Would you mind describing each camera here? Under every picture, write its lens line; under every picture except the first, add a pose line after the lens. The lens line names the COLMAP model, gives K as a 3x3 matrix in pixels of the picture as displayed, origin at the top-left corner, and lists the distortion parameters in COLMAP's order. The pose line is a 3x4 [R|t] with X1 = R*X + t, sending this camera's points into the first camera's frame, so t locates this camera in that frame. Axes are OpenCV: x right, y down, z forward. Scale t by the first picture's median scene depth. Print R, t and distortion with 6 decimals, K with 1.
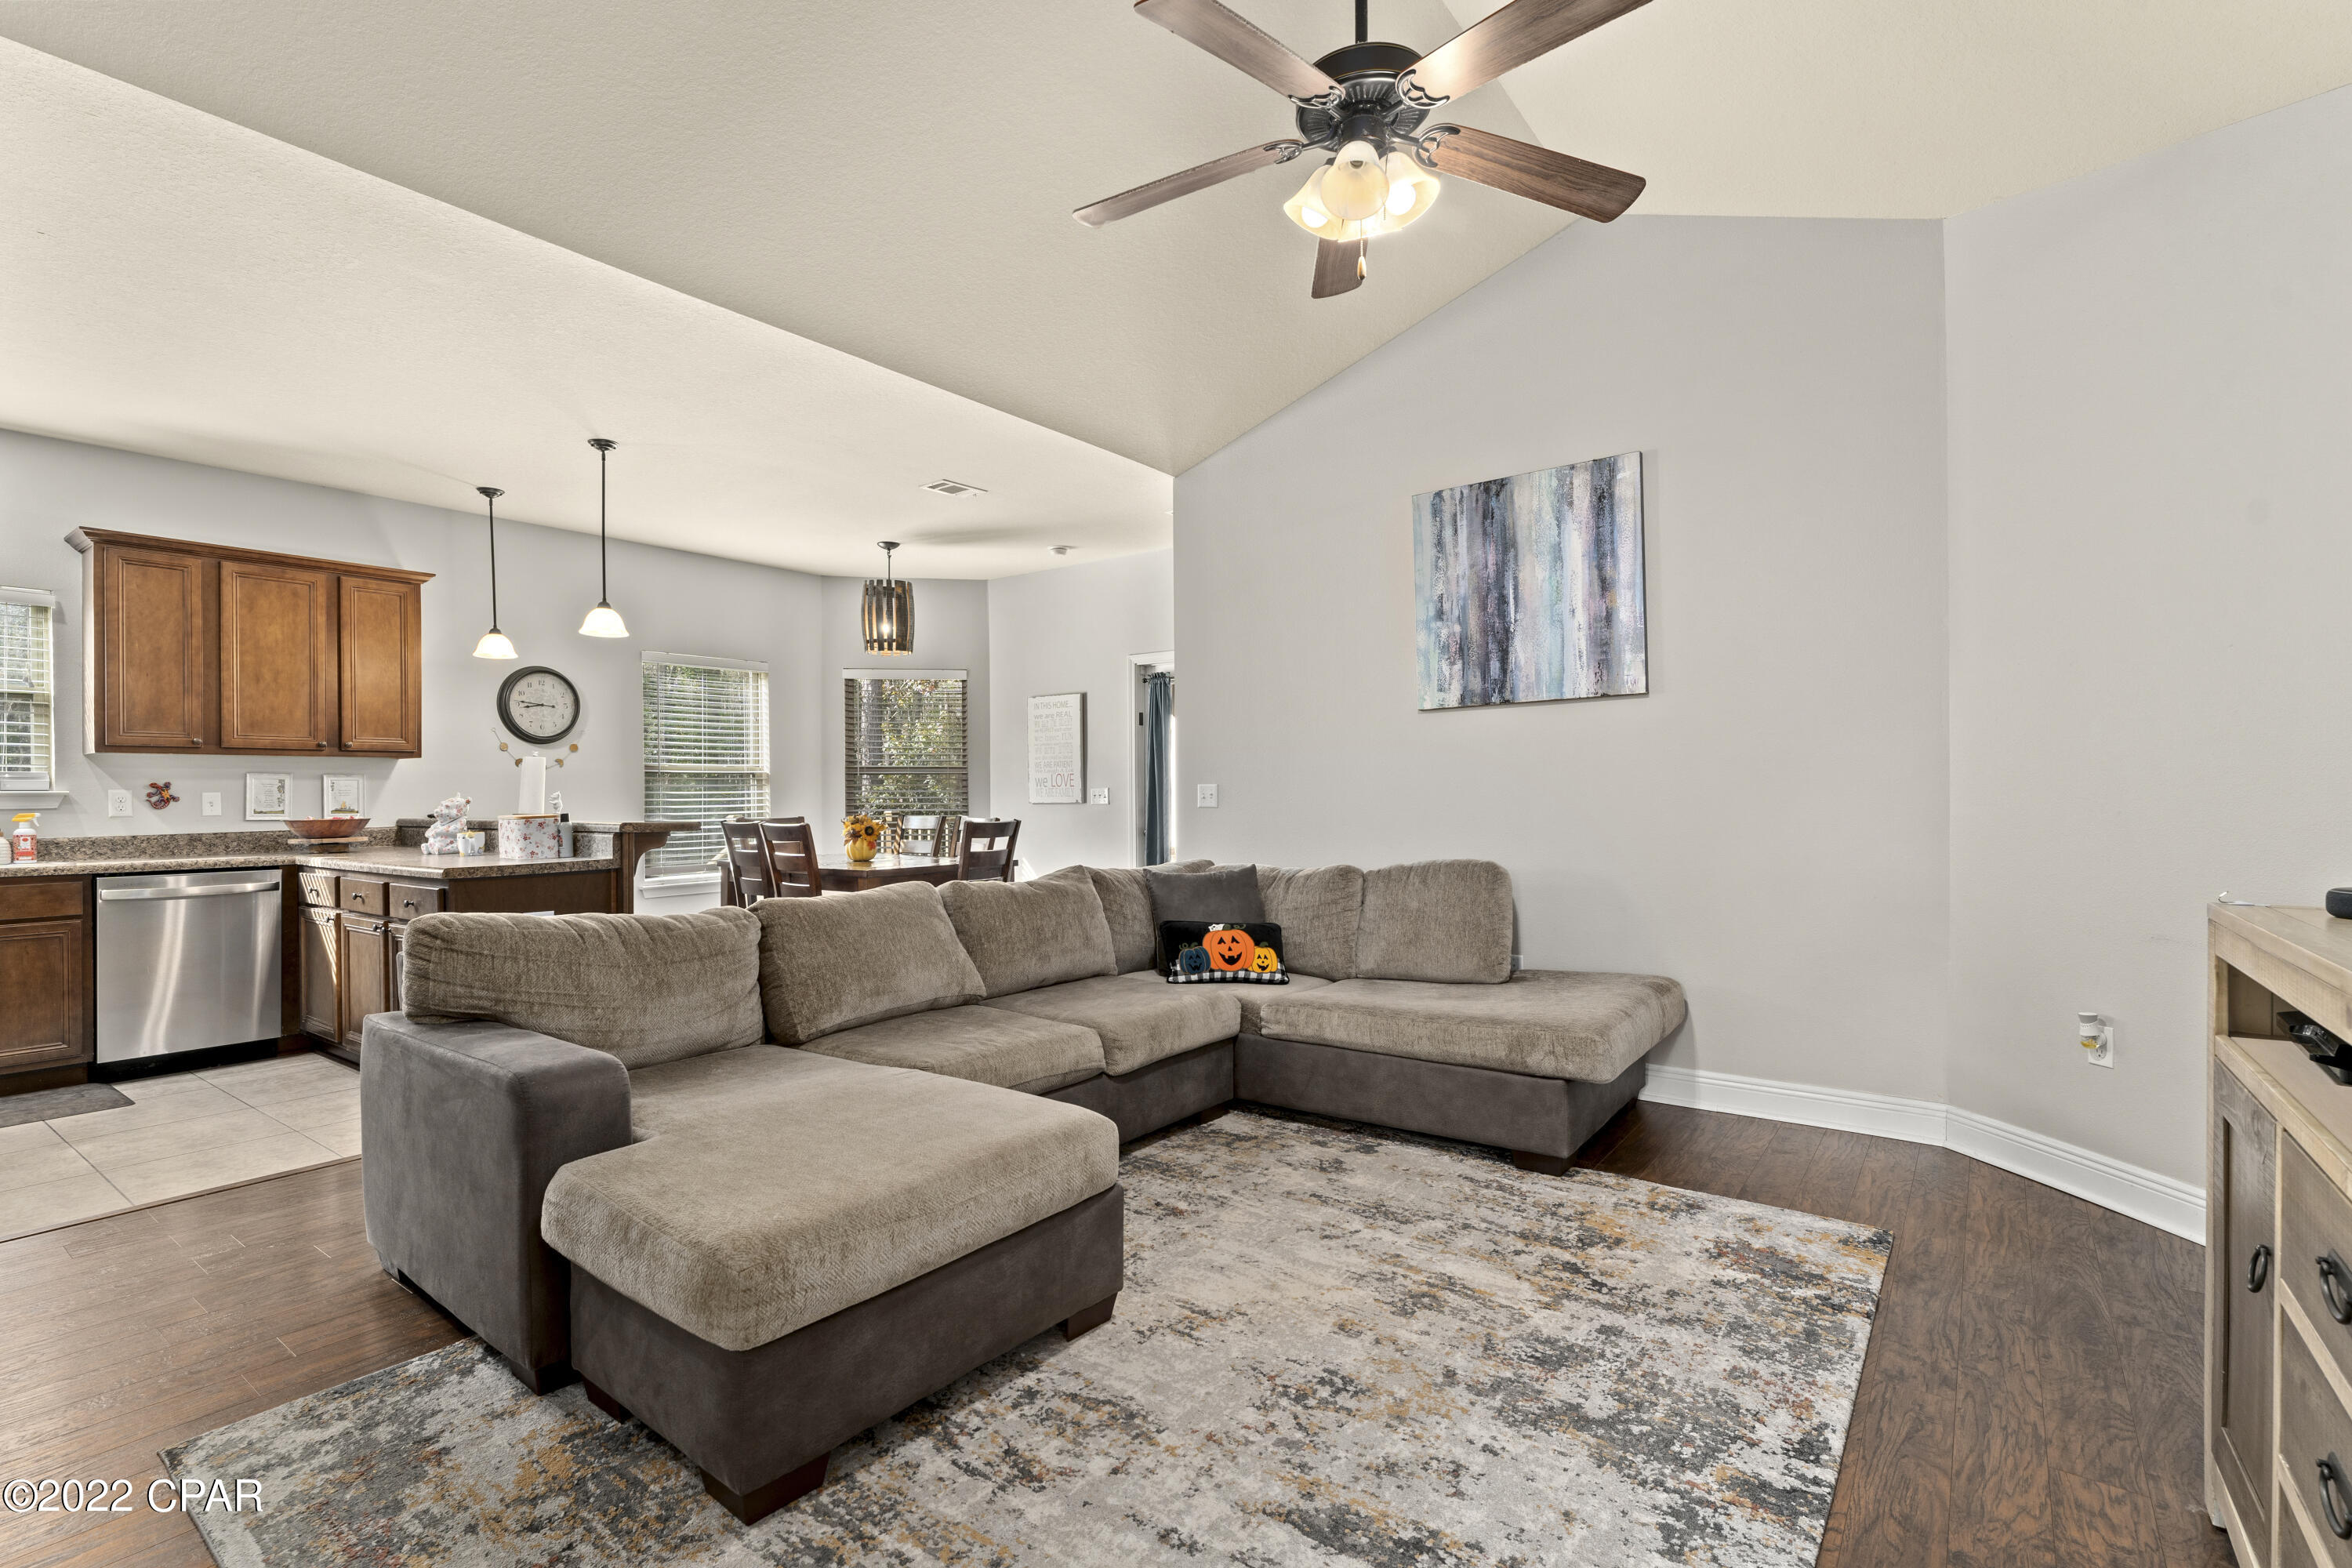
lens RADIAL K [[1089.7, 0, 1176.0], [0, 1089.7, 784.0], [0, 0, 1]] dist [0.000767, 0.000133]
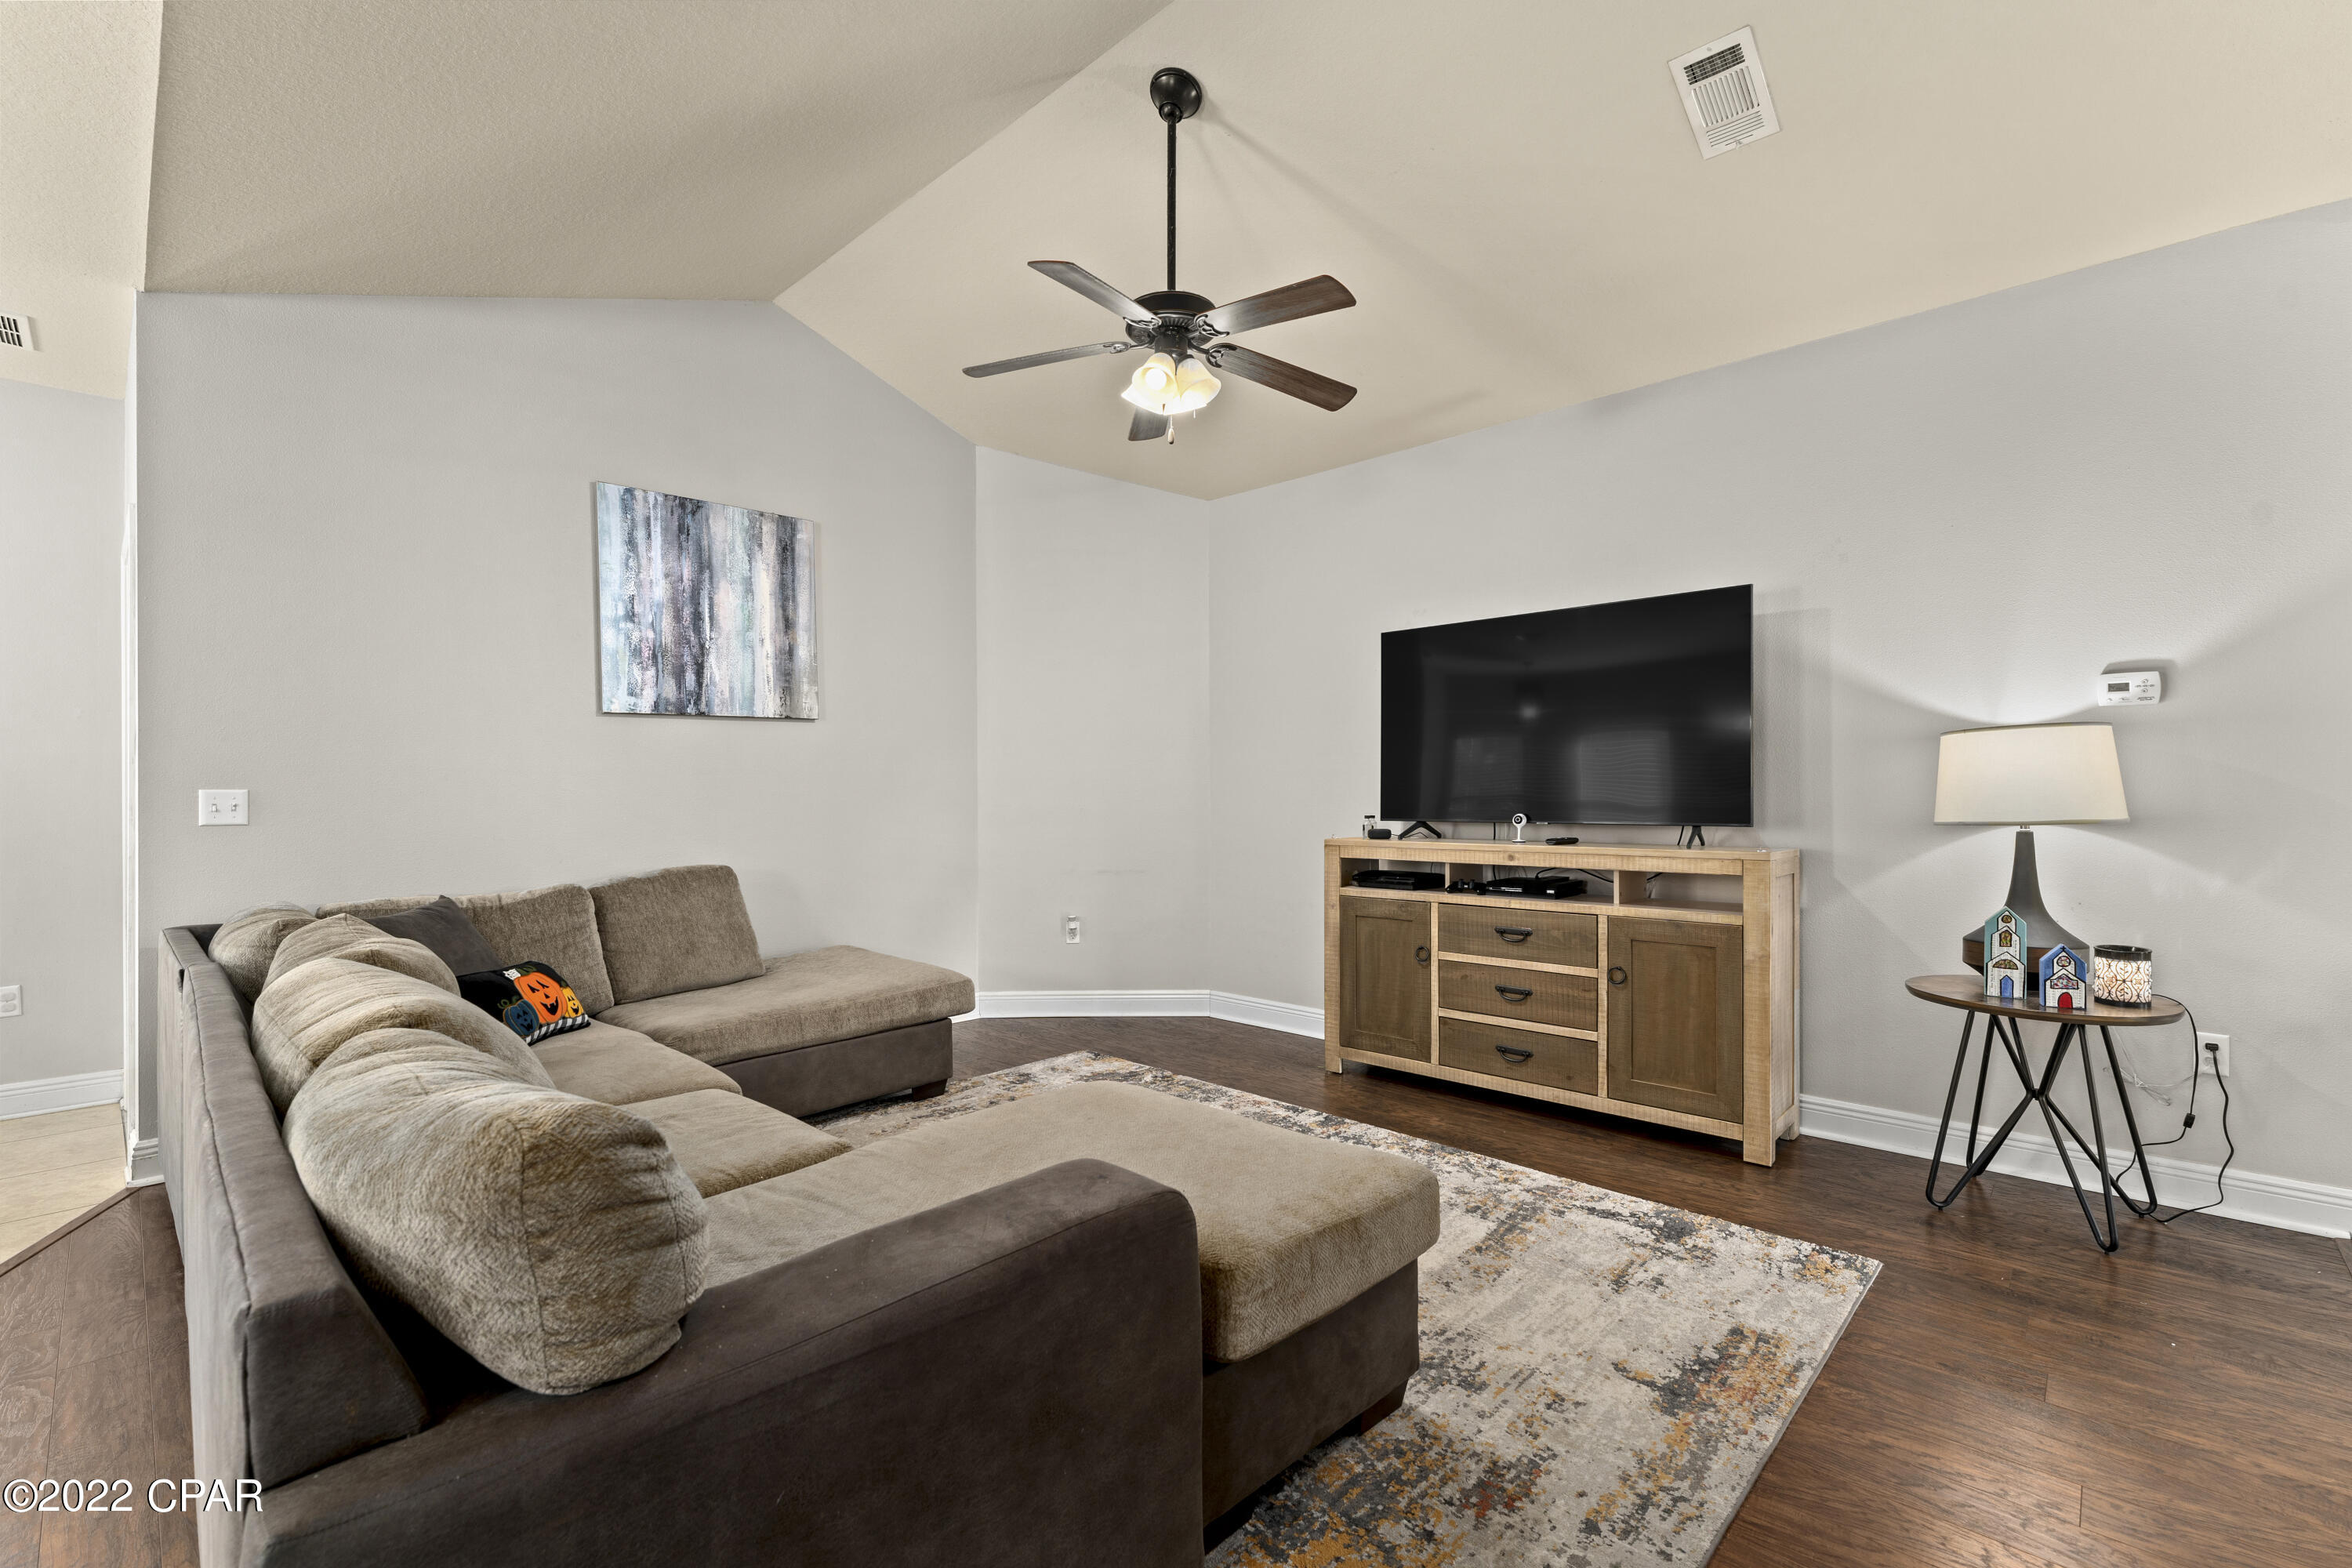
lens RADIAL K [[993.8, 0, 1176.0], [0, 993.8, 784.0], [0, 0, 1]] dist [-0.000559, -0.000204]
pose [[0.125790, 0.013550, 0.991964, -0.618089], [-0.002456, 0.999908, -0.013347, 0.003928], [-0.992054, -0.000758, 0.125811, 0.448177]]
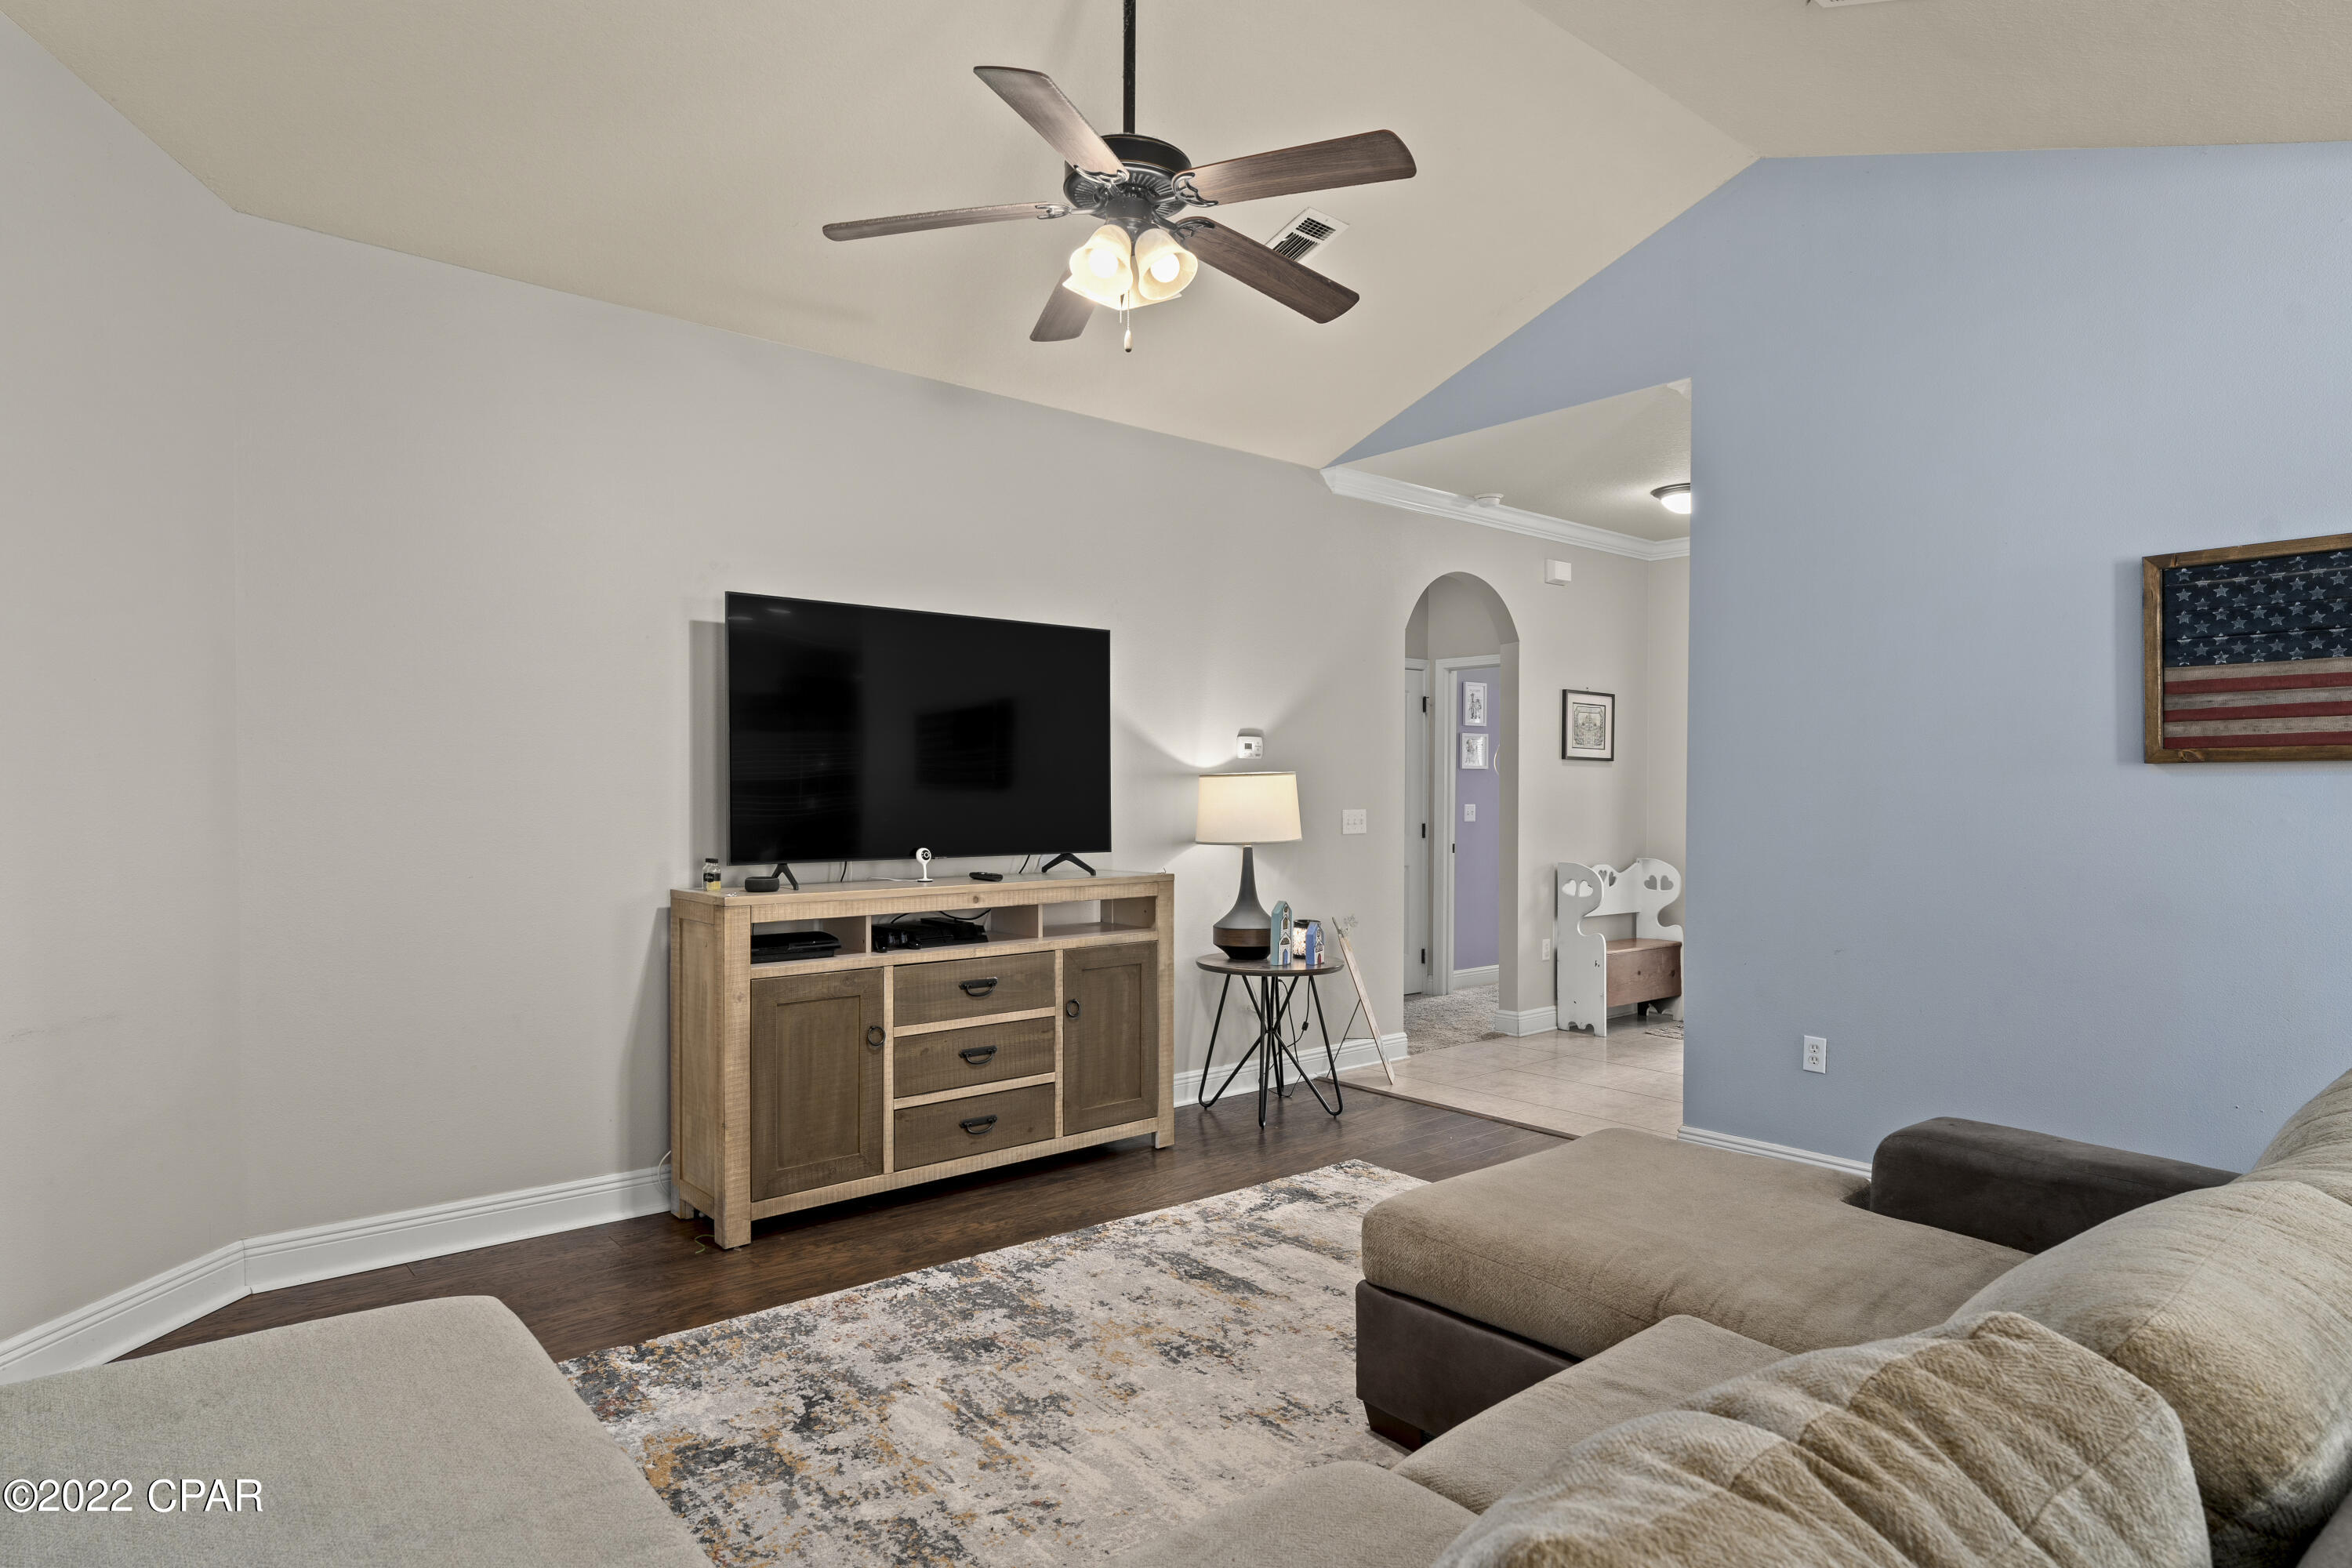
lens RADIAL K [[1310.2, 0, 1129.7], [0, 1310.2, 772.2], [0, 0, 1]] dist [0.001589, 0.000252]
pose [[-0.966270, 0.003155, 0.257511, -0.085027], [-0.001518, 0.999838, -0.017947, -0.023036], [-0.257526, -0.017732, -0.966109, 1.203215]]
